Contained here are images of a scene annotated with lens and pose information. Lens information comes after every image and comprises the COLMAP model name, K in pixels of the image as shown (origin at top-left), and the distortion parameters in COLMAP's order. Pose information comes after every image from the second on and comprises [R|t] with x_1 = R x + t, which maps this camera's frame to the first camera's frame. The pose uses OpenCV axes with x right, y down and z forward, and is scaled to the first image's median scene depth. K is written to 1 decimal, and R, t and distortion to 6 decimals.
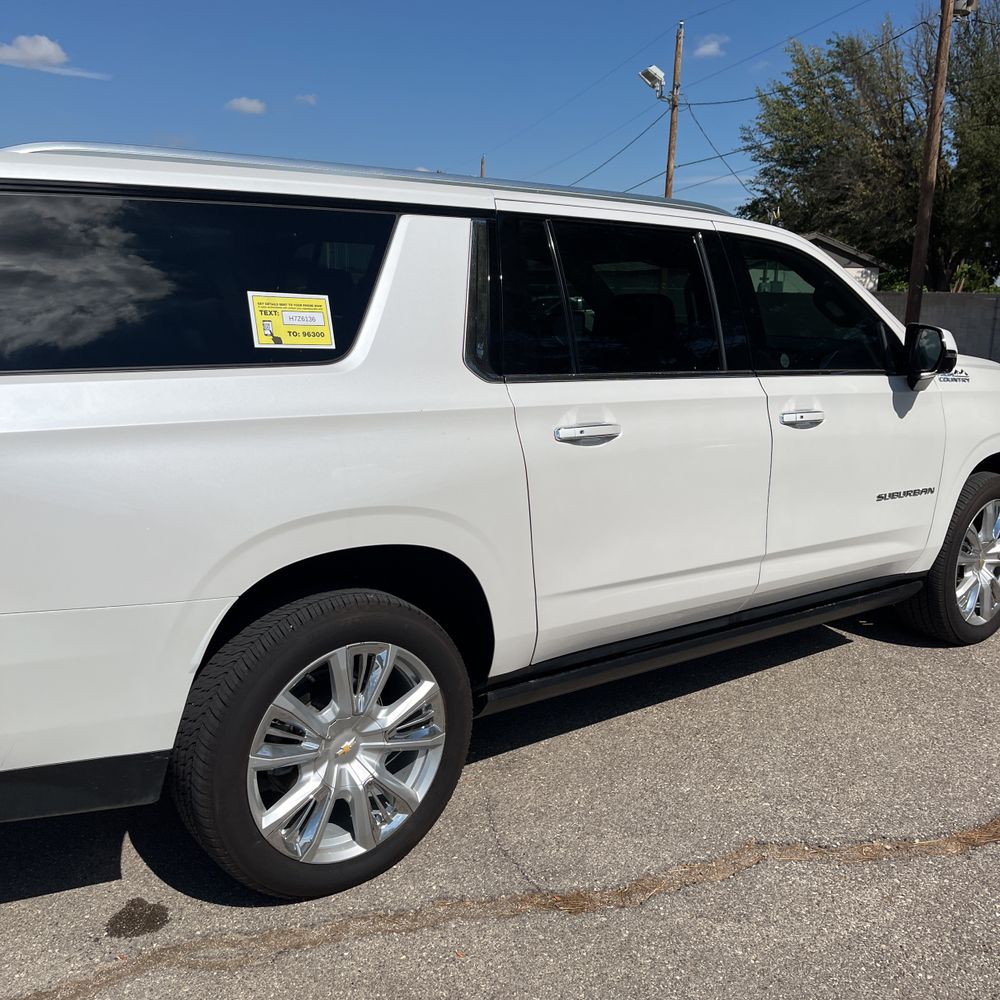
lens RADIAL K [[1053.6, 0, 486.7], [0, 1053.6, 499.7], [0, 0, 1]] dist [0.039779, 0.010780]
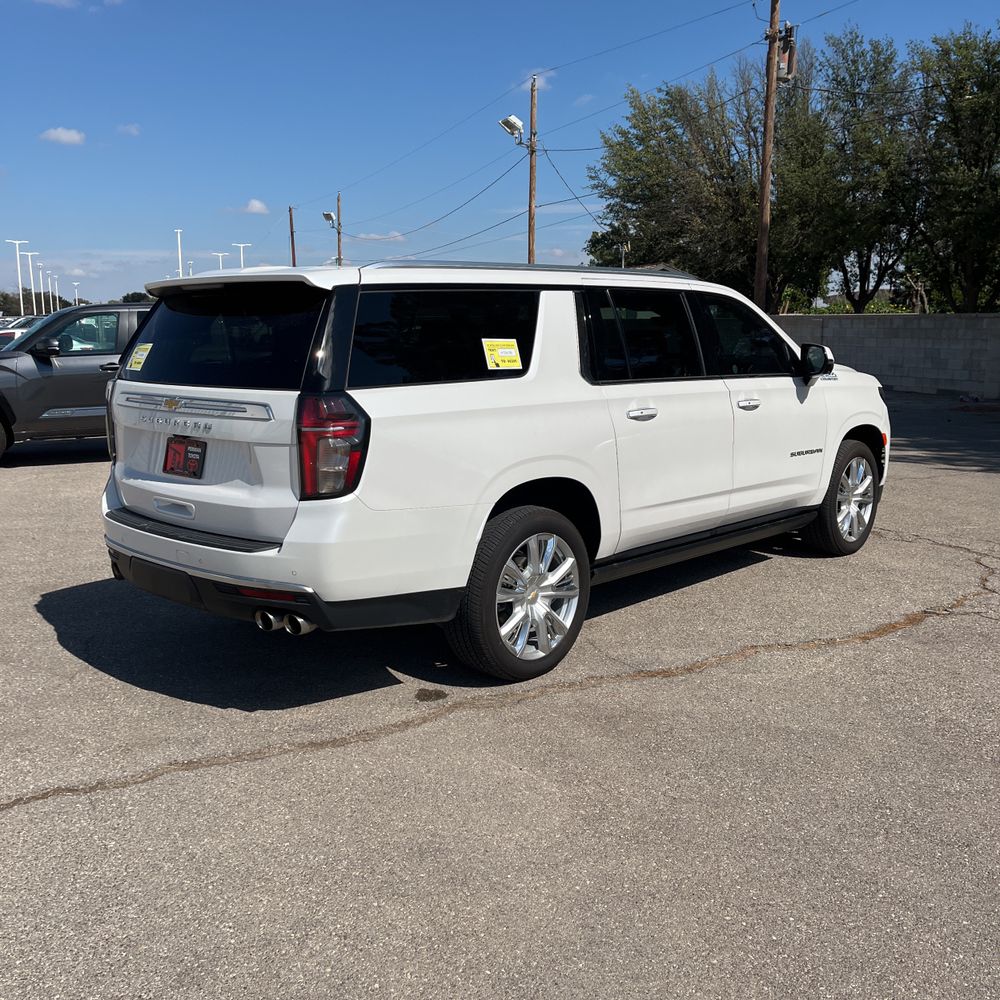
lens RADIAL K [[1012.4, 0, 500.0], [0, 1012.4, 500.0], [0, 0, 1]] dist [0.049726, -0.026867]
pose [[0.989319, -0.052857, 0.135845, -0.295930], [0.055611, 0.998315, -0.016560, 0.073697], [-0.134740, 0.023938, 0.990592, -0.481789]]
